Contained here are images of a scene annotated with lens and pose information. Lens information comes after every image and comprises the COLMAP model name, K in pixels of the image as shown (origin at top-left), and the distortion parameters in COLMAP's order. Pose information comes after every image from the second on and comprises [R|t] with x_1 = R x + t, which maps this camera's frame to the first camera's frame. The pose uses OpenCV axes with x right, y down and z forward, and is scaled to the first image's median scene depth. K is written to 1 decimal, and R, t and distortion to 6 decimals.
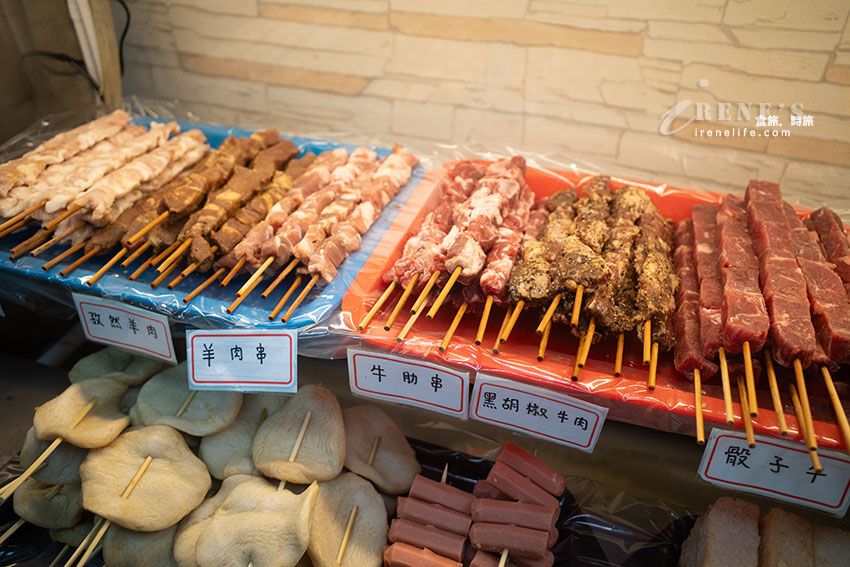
lens RADIAL K [[680.5, 0, 434.2], [0, 680.5, 284.7], [0, 0, 1]] dist [-0.055744, 0.062121]
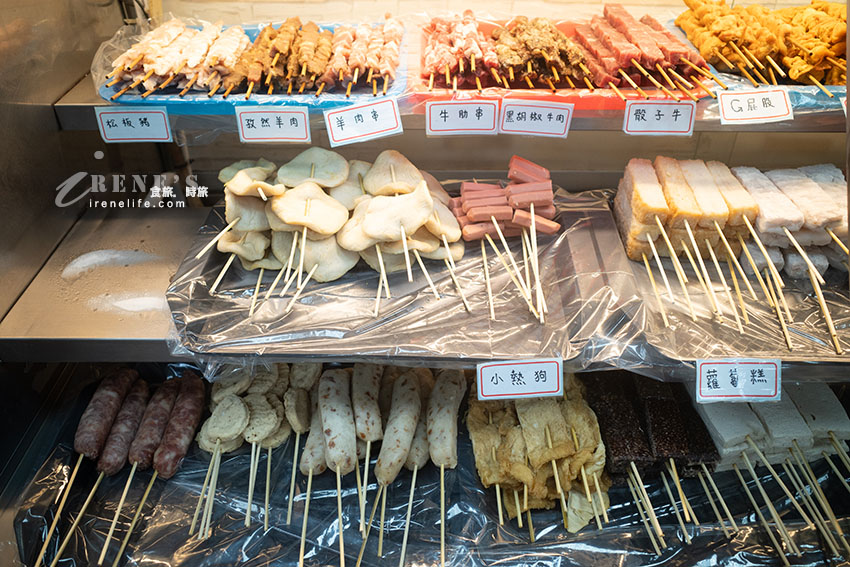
lens RADIAL K [[680.5, 0, 422.7], [0, 680.5, 286.7], [0, 0, 1]] dist [-0.055744, 0.062121]
pose [[0.952227, -0.193917, 0.235923, -0.609958], [0.190562, 0.980971, 0.037171, 0.469990], [-0.238642, 0.009563, 0.971061, -0.646055]]
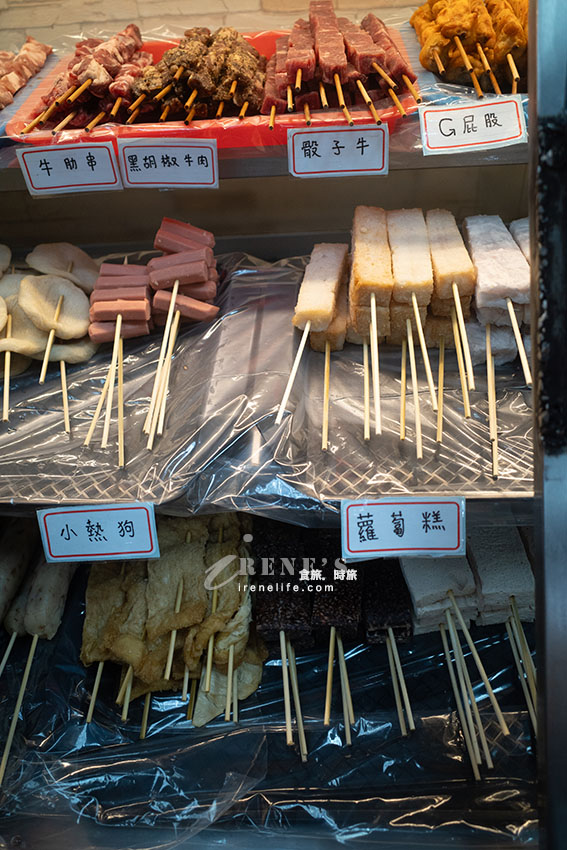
lens RADIAL K [[680.5, 0, 287.5], [0, 680.5, 421.5], [0, 0, 1]] dist [-0.055744, 0.062121]
pose [[0.956252, -0.248010, 0.155157, 0.036953], [0.231073, 0.965593, 0.119315, 0.533085], [-0.179410, -0.078243, 0.980658, -0.361598]]
